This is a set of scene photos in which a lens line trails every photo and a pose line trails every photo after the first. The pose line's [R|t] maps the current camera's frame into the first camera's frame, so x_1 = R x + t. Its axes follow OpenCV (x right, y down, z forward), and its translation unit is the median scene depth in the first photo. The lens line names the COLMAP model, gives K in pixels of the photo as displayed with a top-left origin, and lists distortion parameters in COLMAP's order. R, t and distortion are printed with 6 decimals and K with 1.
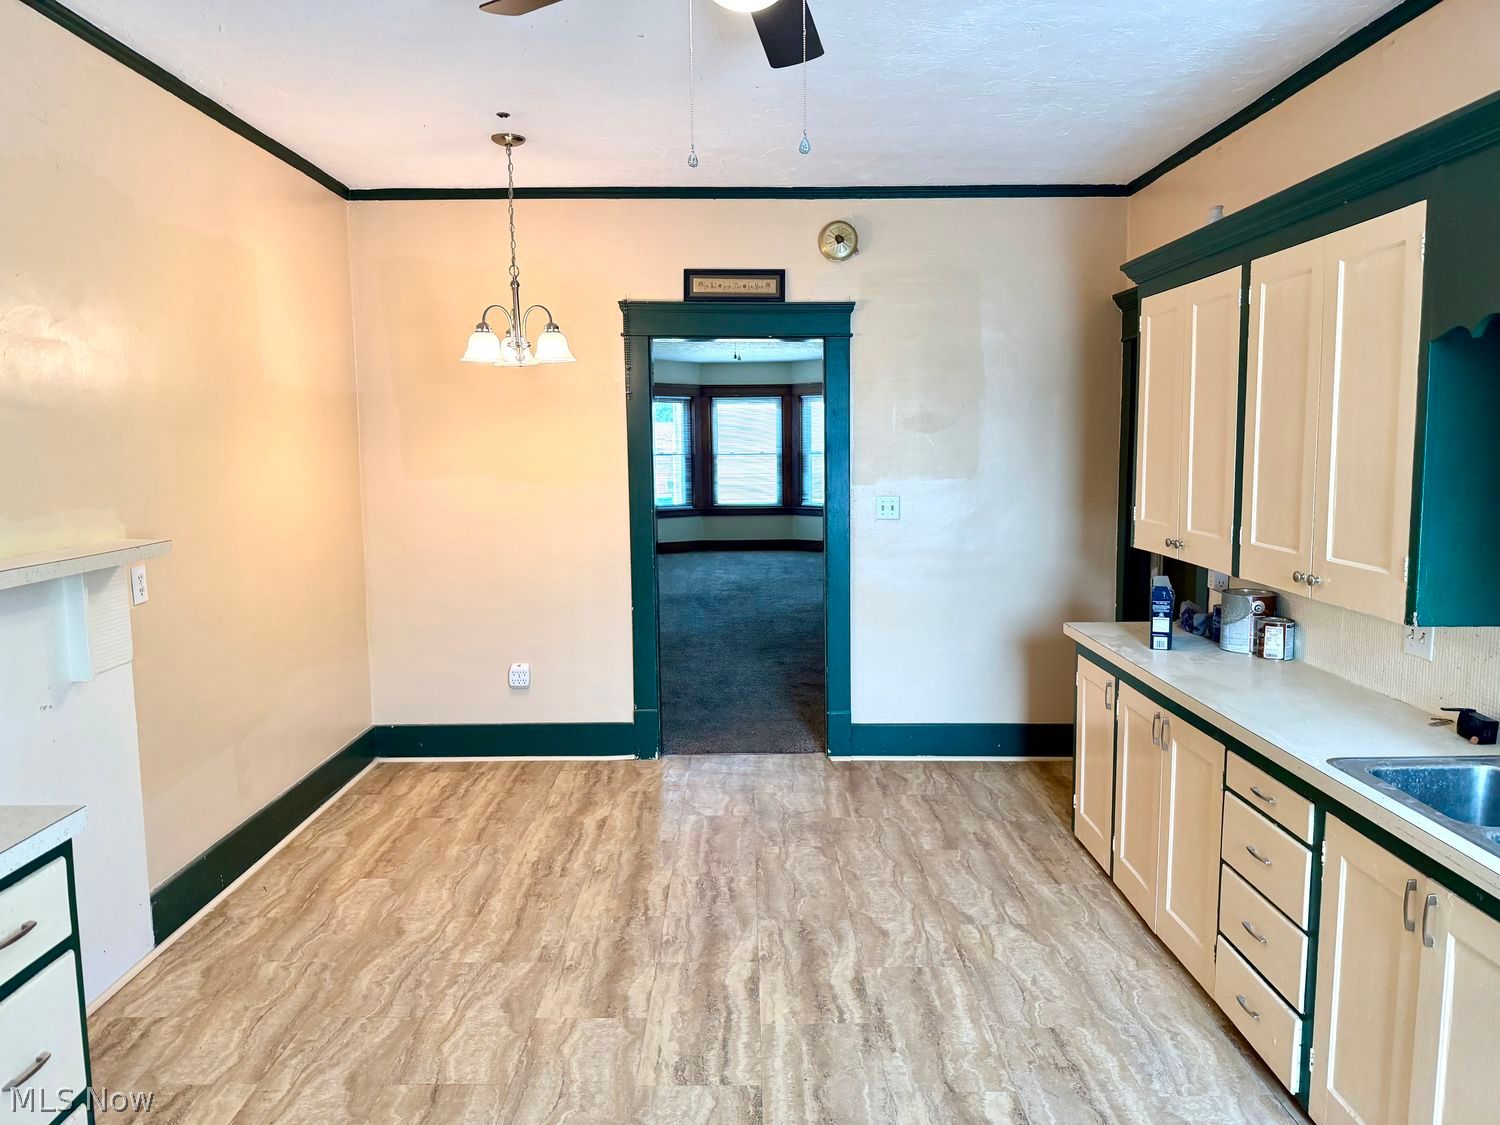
lens RADIAL K [[987.0, 0, 750.0], [0, 987.0, 562.5], [0, 0, 1]] dist [0.074707, -0.096115]
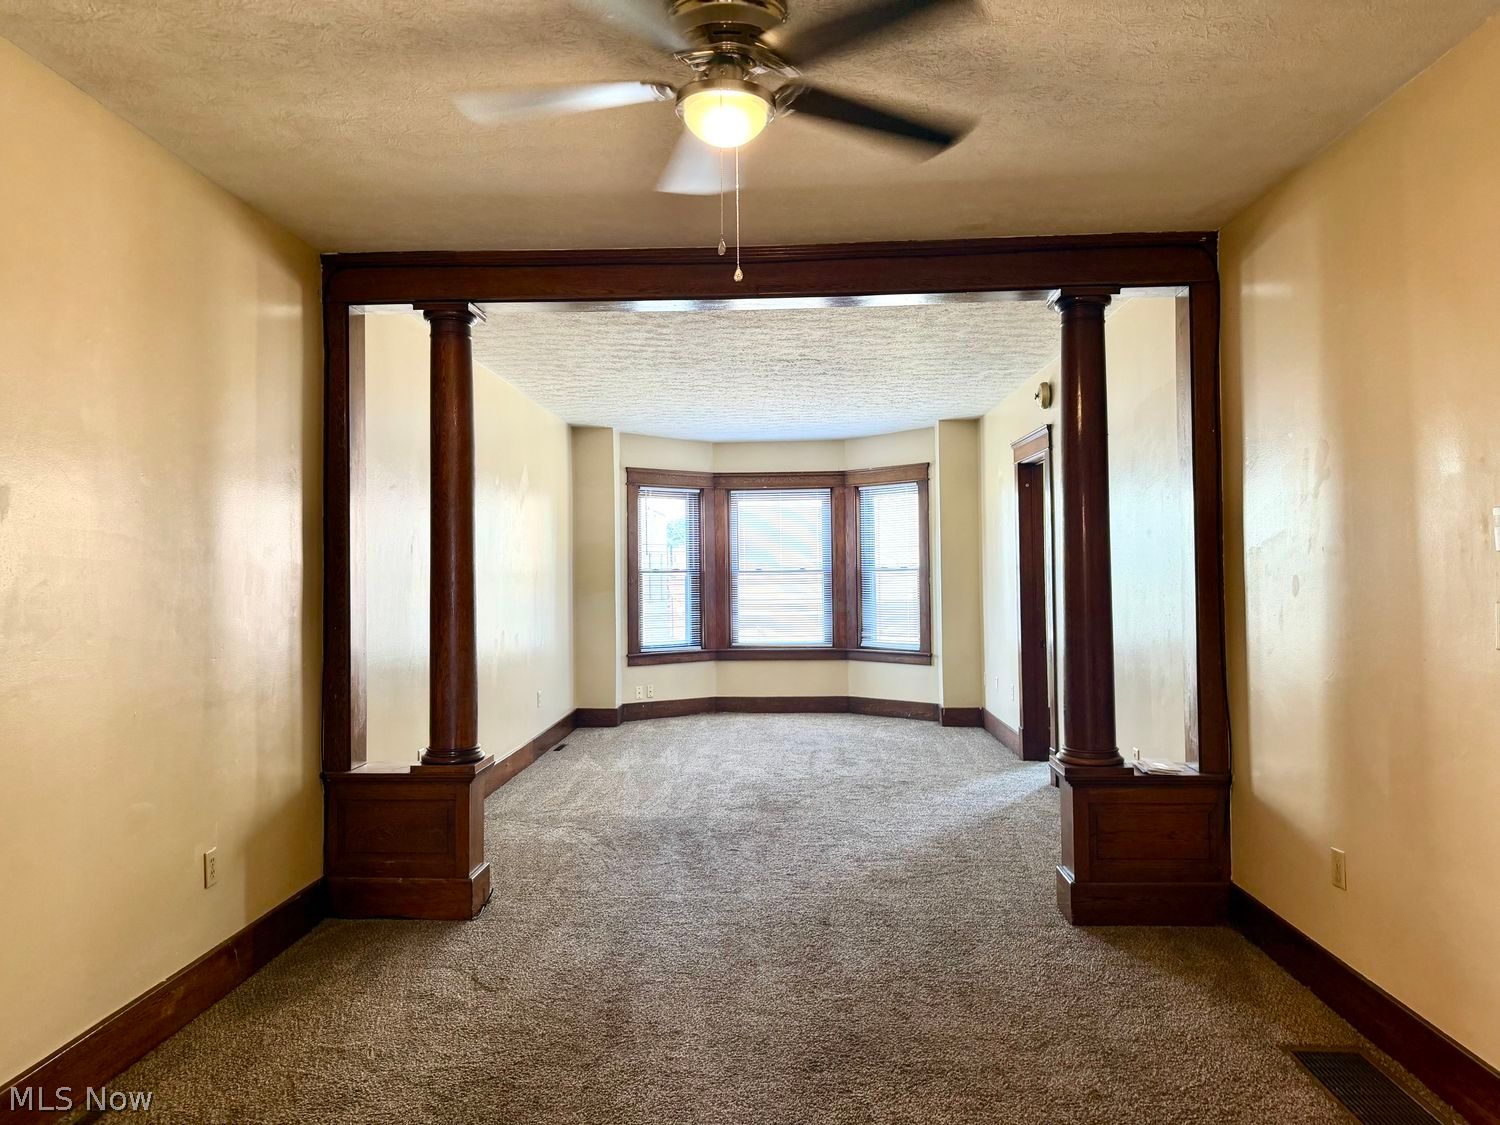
lens RADIAL K [[987.0, 0, 750.0], [0, 987.0, 562.5], [0, 0, 1]] dist [0.074707, -0.096115]
pose [[0.999192, -0.000153, -0.040194, 0.003535], [-0.005012, 0.991716, -0.128354, -0.027602], [0.039881, 0.128451, 0.990914, 0.319782]]
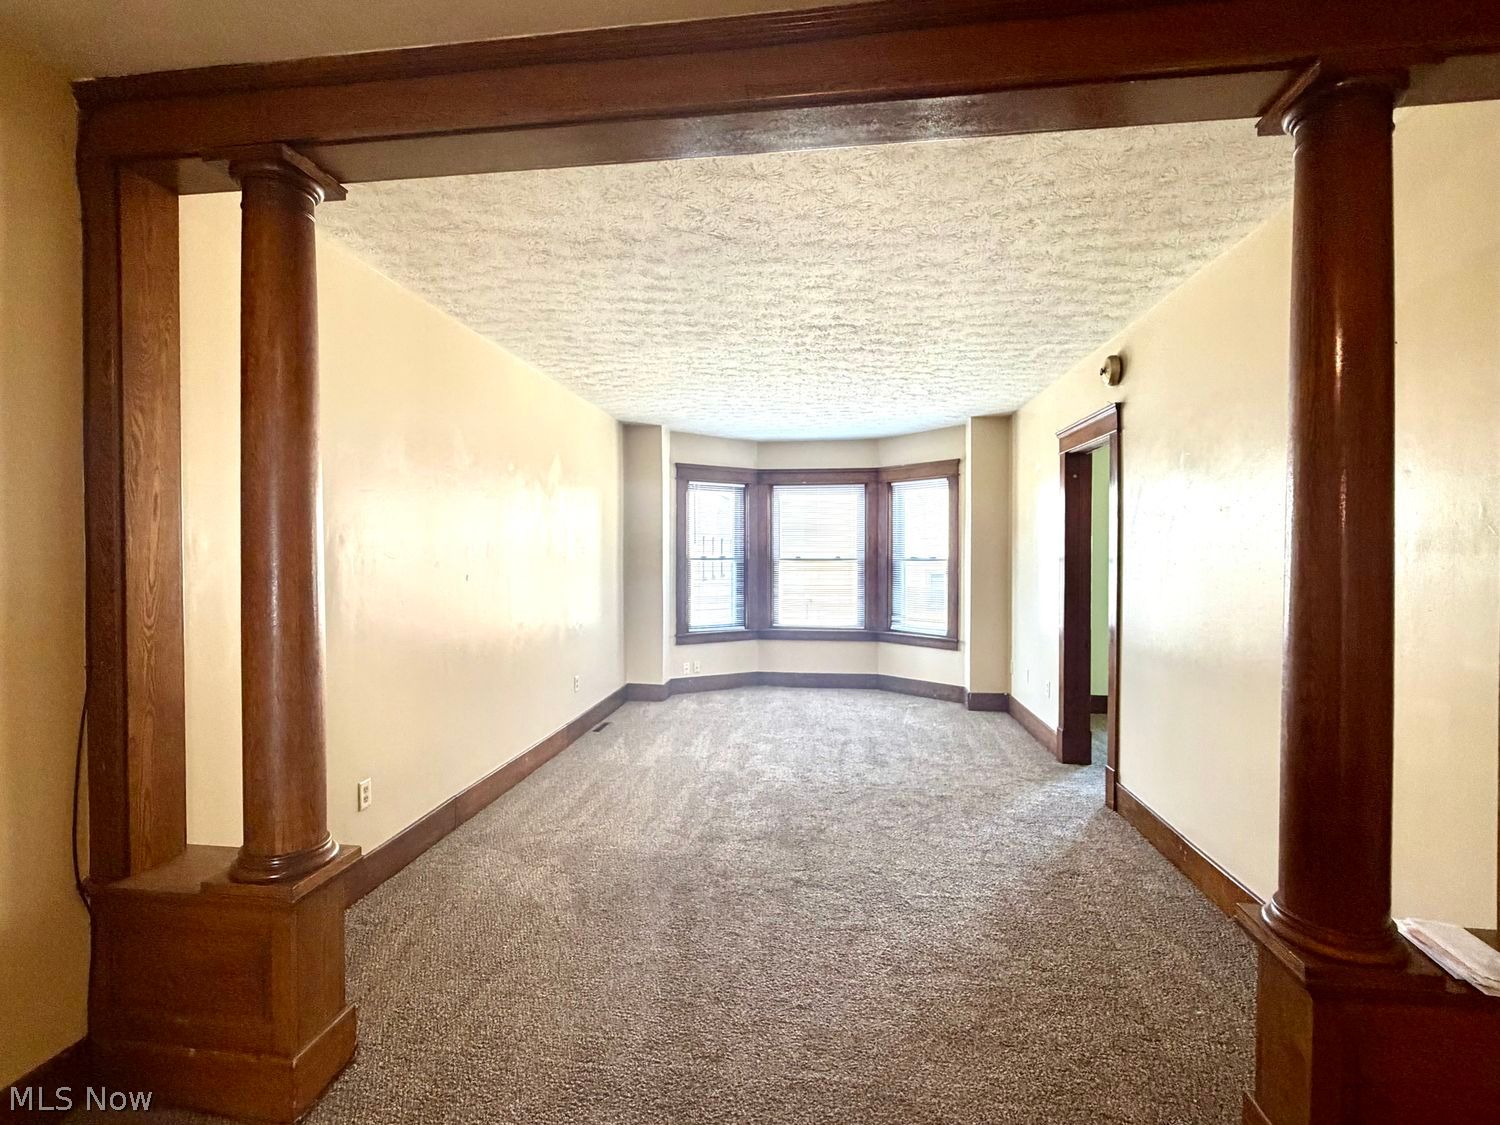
lens RADIAL K [[682.0, 0, 753.6], [0, 682.0, 570.0], [0, 0, 1]] dist [-0.000735, -0.000021]
pose [[0.993115, 0.014608, -0.116232, 0.009253], [-0.025339, 0.995493, -0.091388, -0.053614], [0.114373, 0.093704, 0.989009, 0.485672]]
